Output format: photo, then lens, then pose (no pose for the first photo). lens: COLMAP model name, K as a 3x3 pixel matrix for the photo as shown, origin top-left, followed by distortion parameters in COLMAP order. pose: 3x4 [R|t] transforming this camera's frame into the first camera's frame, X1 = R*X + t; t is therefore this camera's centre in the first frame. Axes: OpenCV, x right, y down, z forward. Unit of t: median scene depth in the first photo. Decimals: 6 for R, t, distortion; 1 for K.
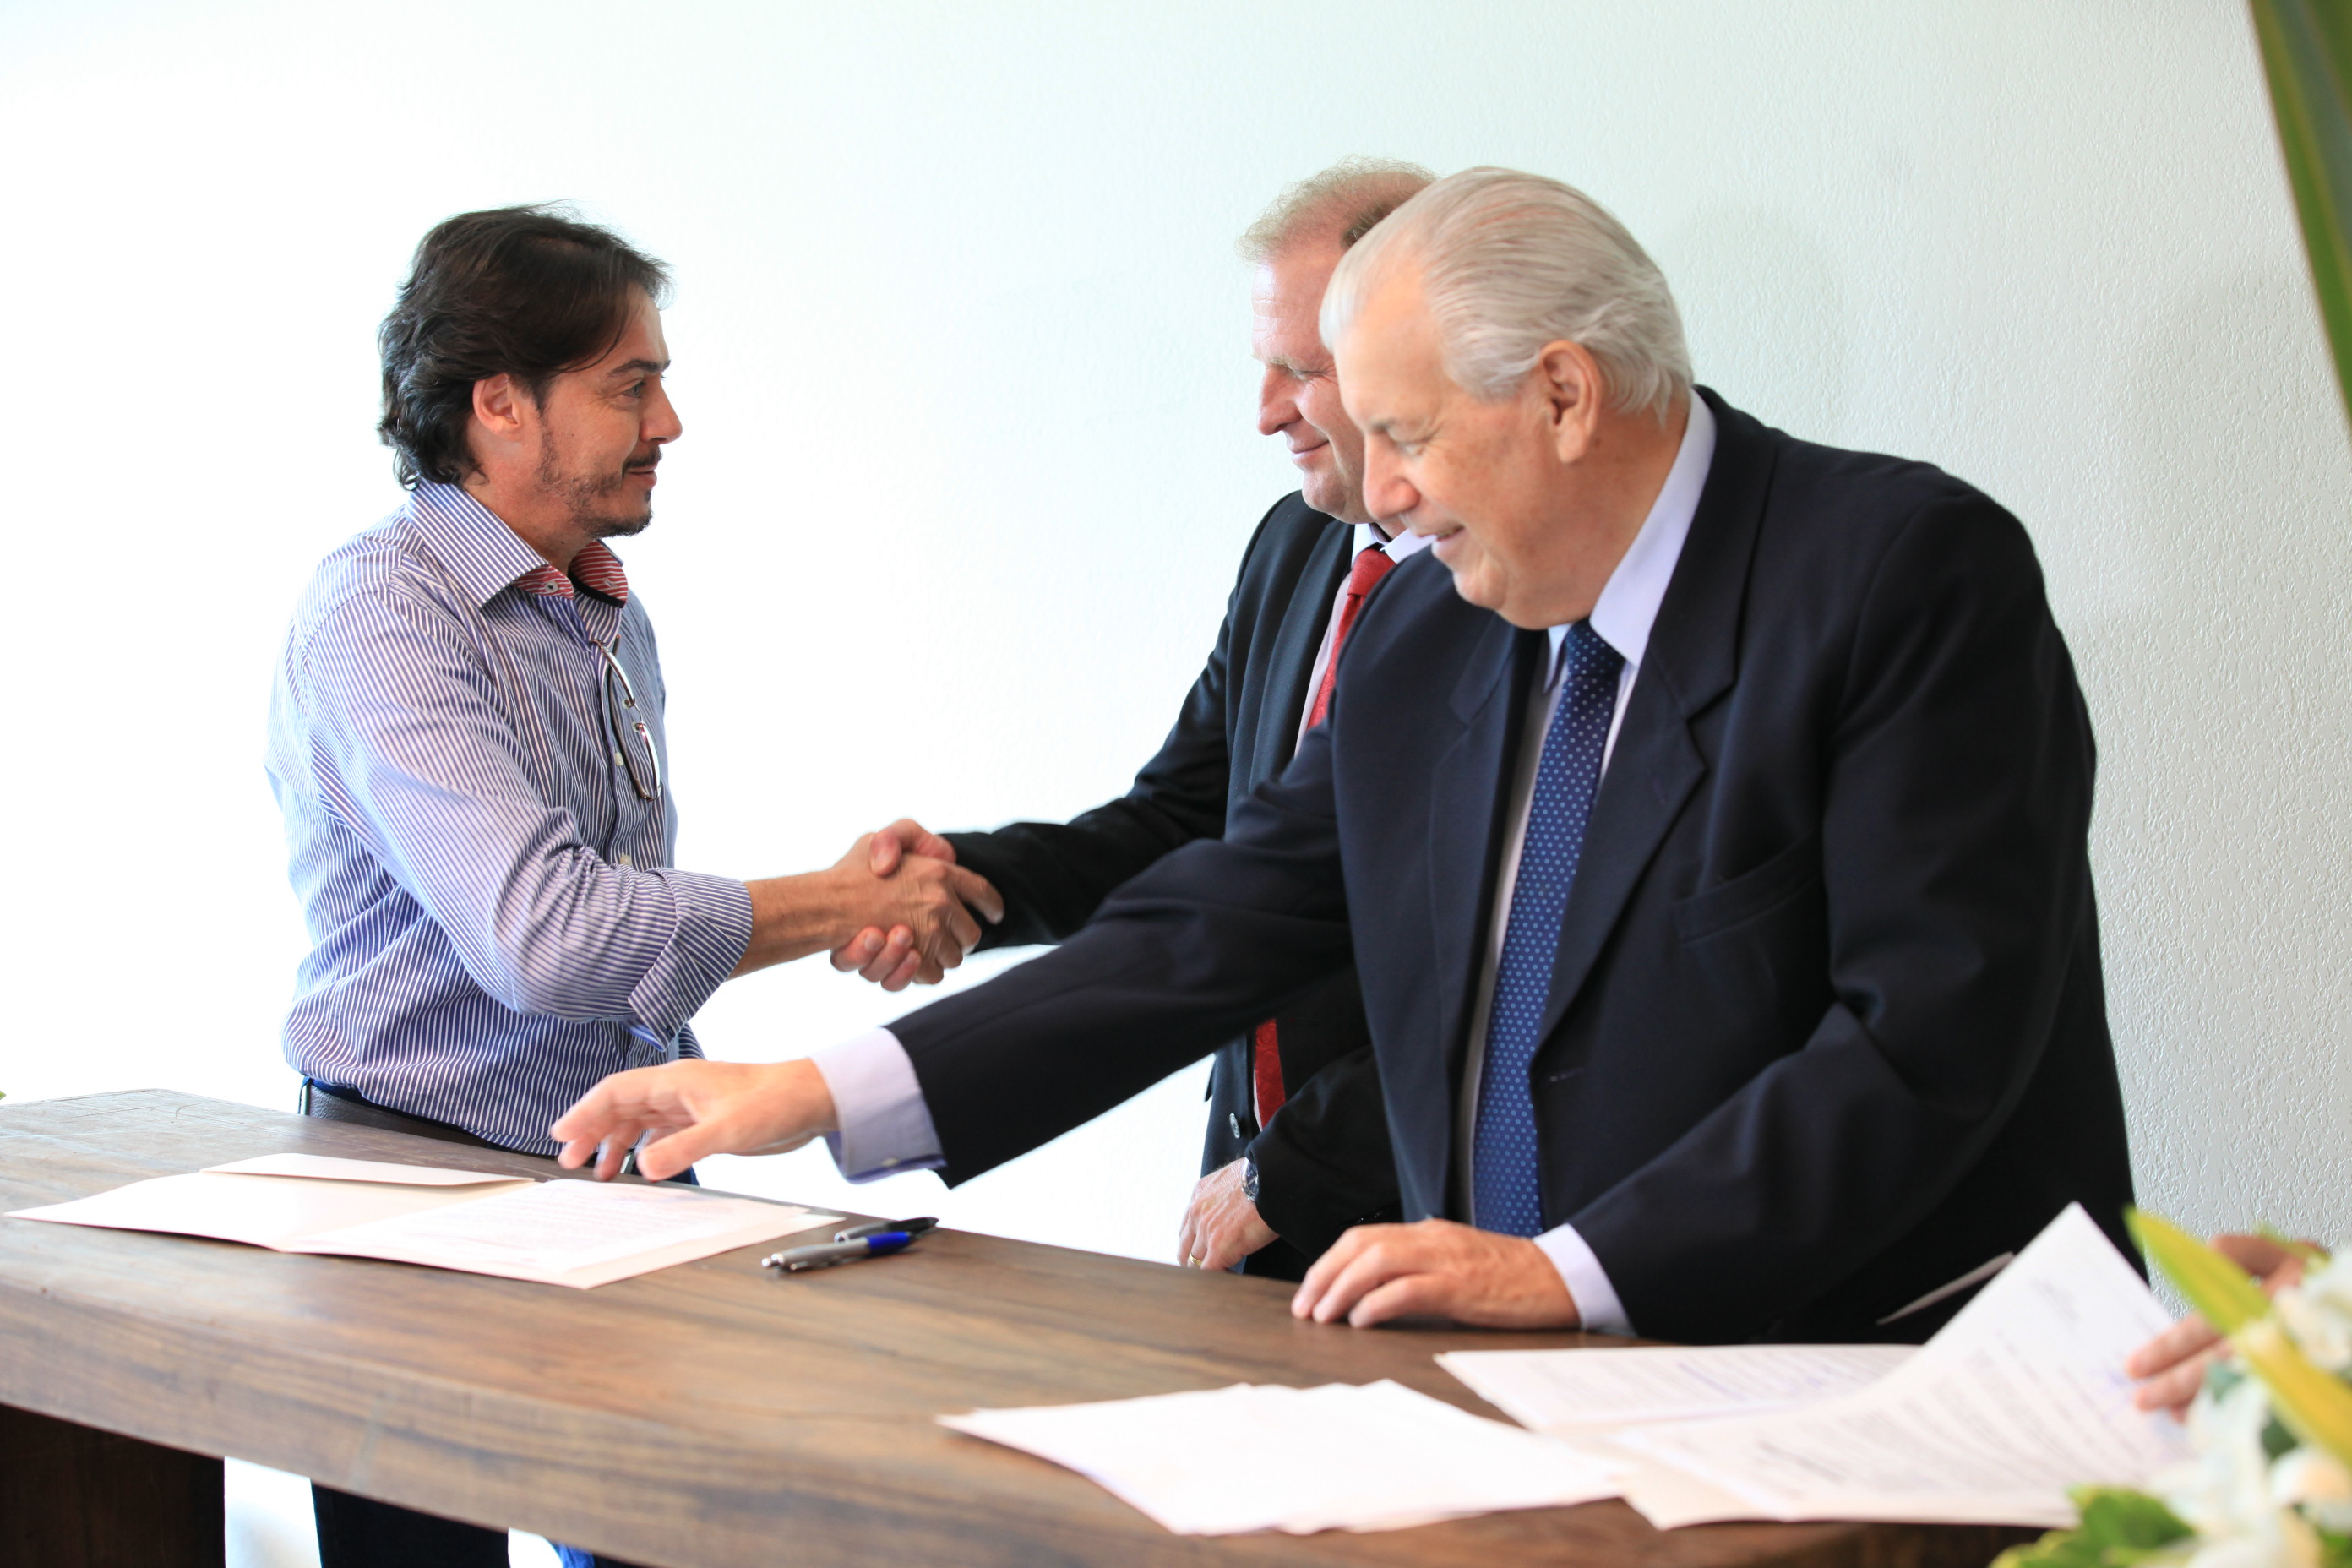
lens RADIAL K [[4956.7, 0, 1237.4], [0, 4956.7, 807.8], [0, 0, 1]] dist [-0.215898, 0.000000]
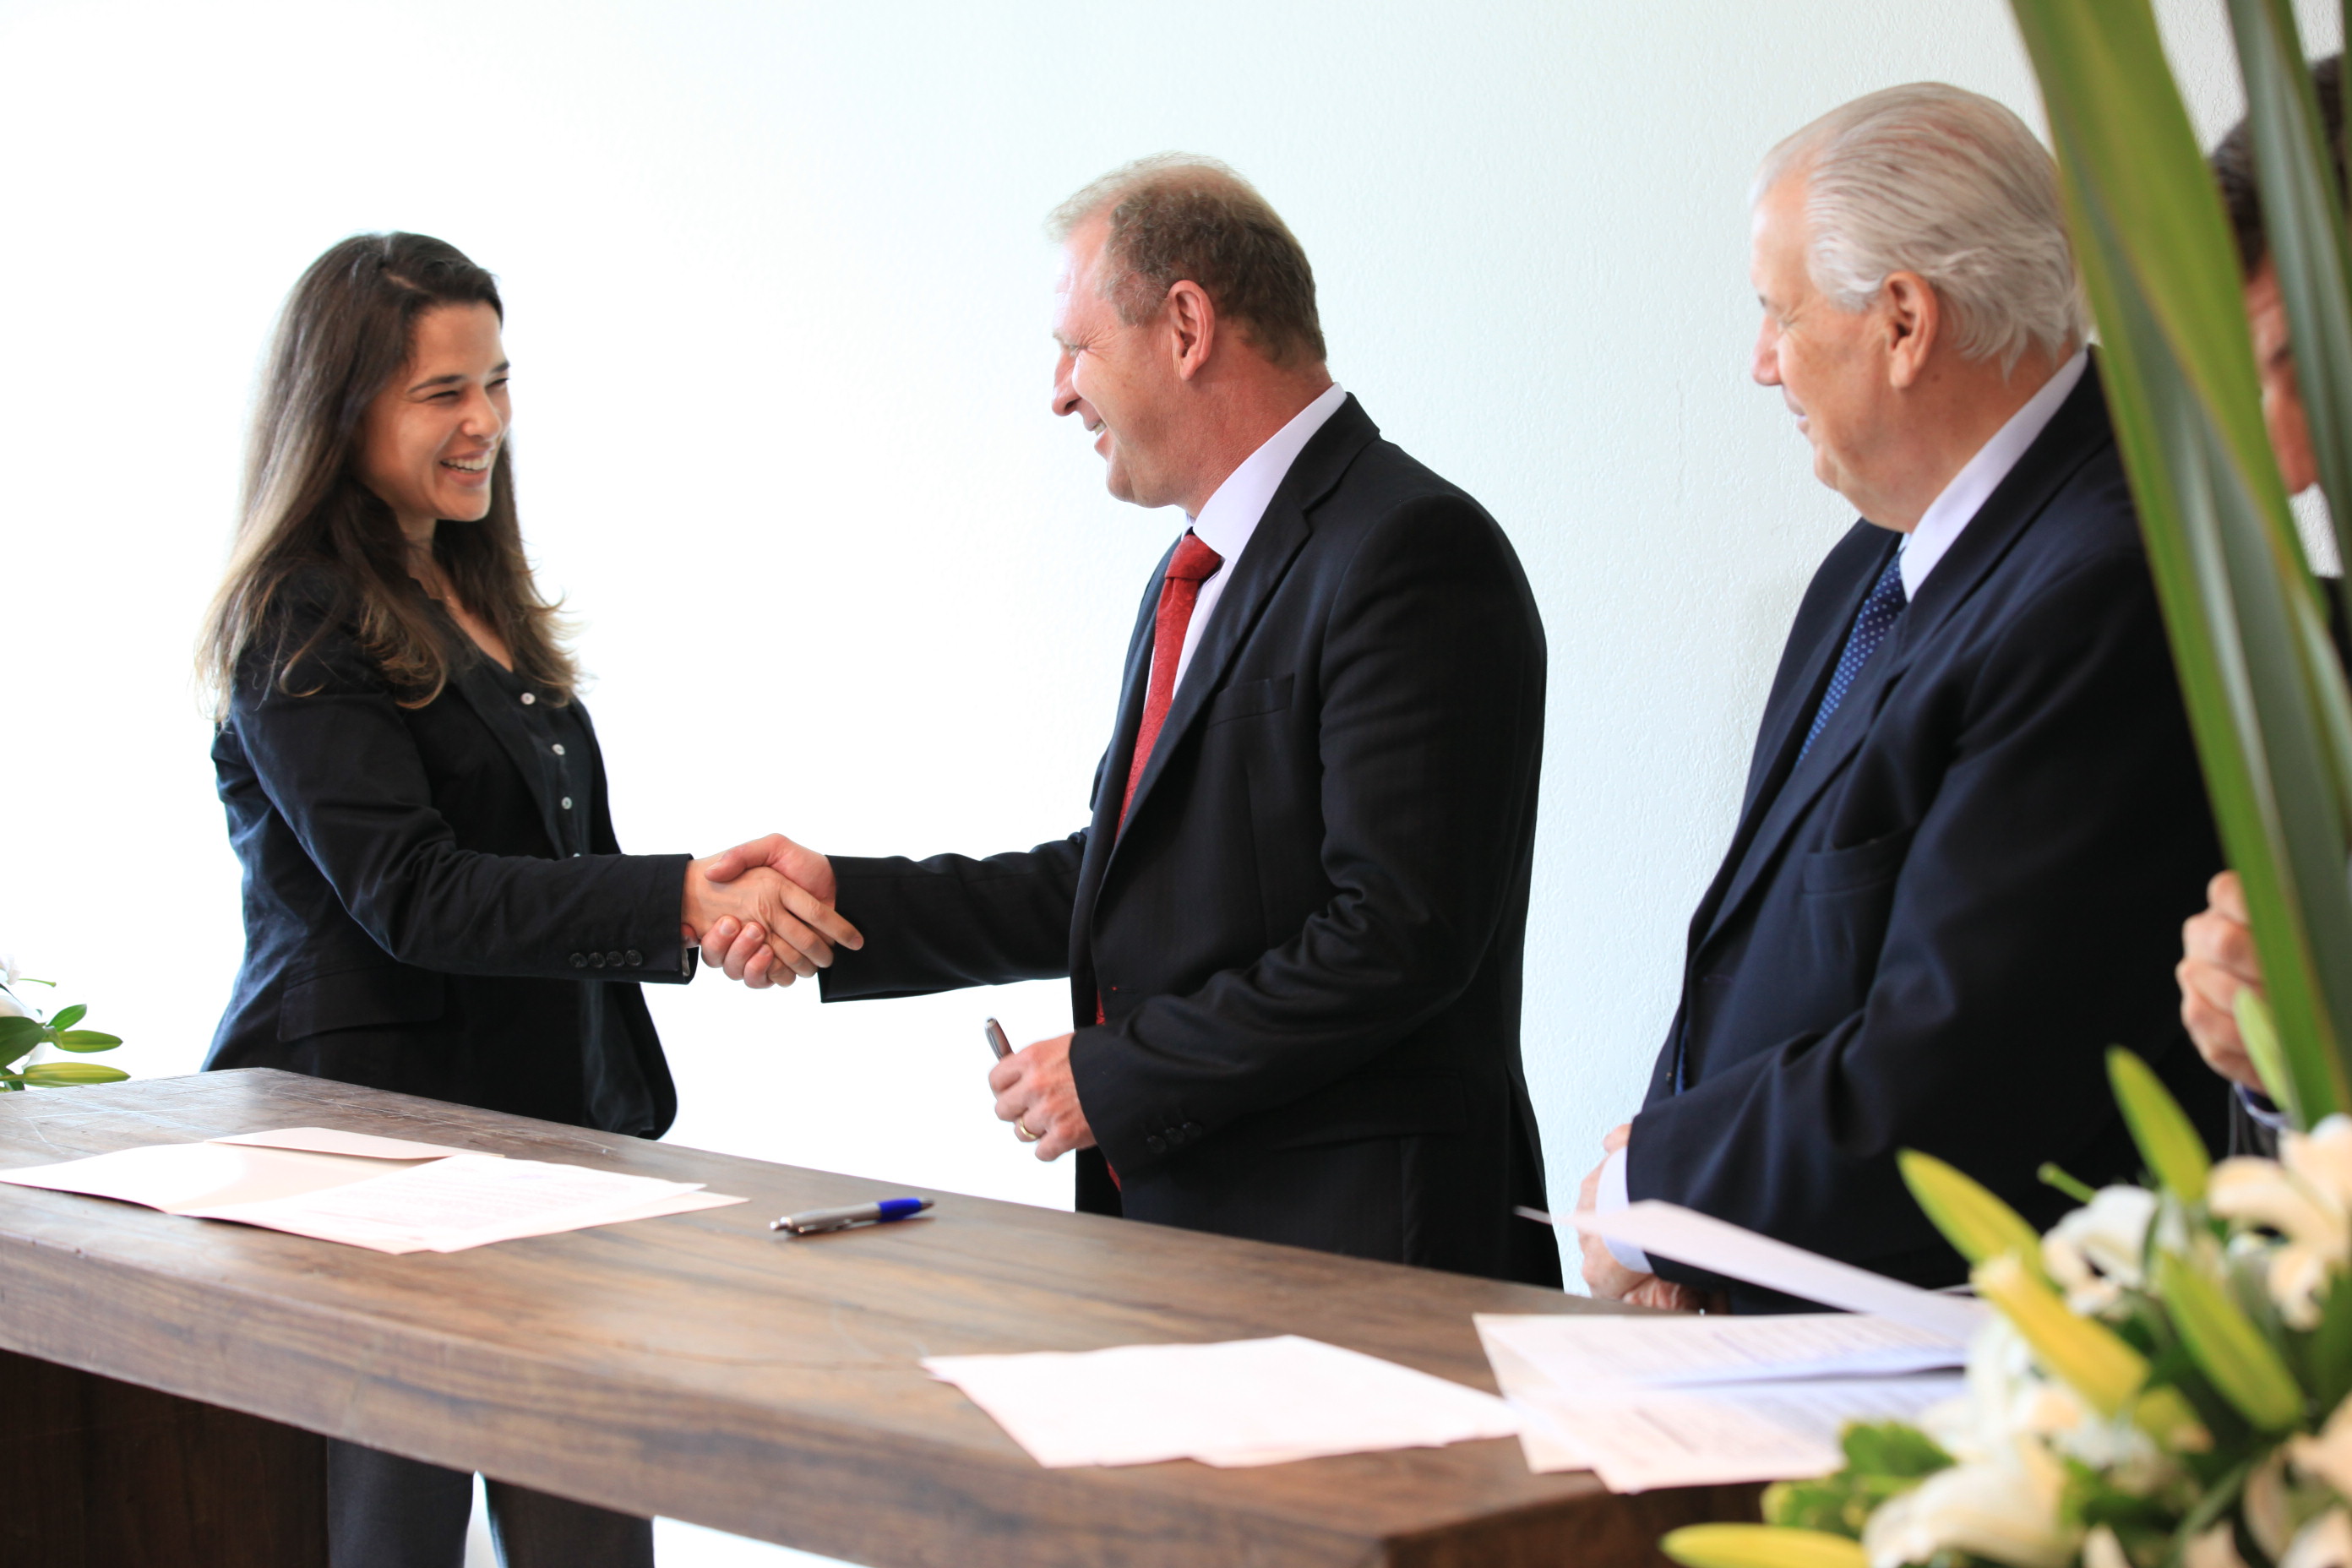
lens RADIAL K [[5083.0, 0, 1162.7], [0, 5083.0, 768.4], [0, 0, 1]] dist [-0.196068, 0.000000]
pose [[0.996193, -0.007509, -0.086846, 0.089558], [0.006868, 0.999947, -0.007668, 0.005259], [0.086899, 0.007042, 0.996192, -0.063278]]
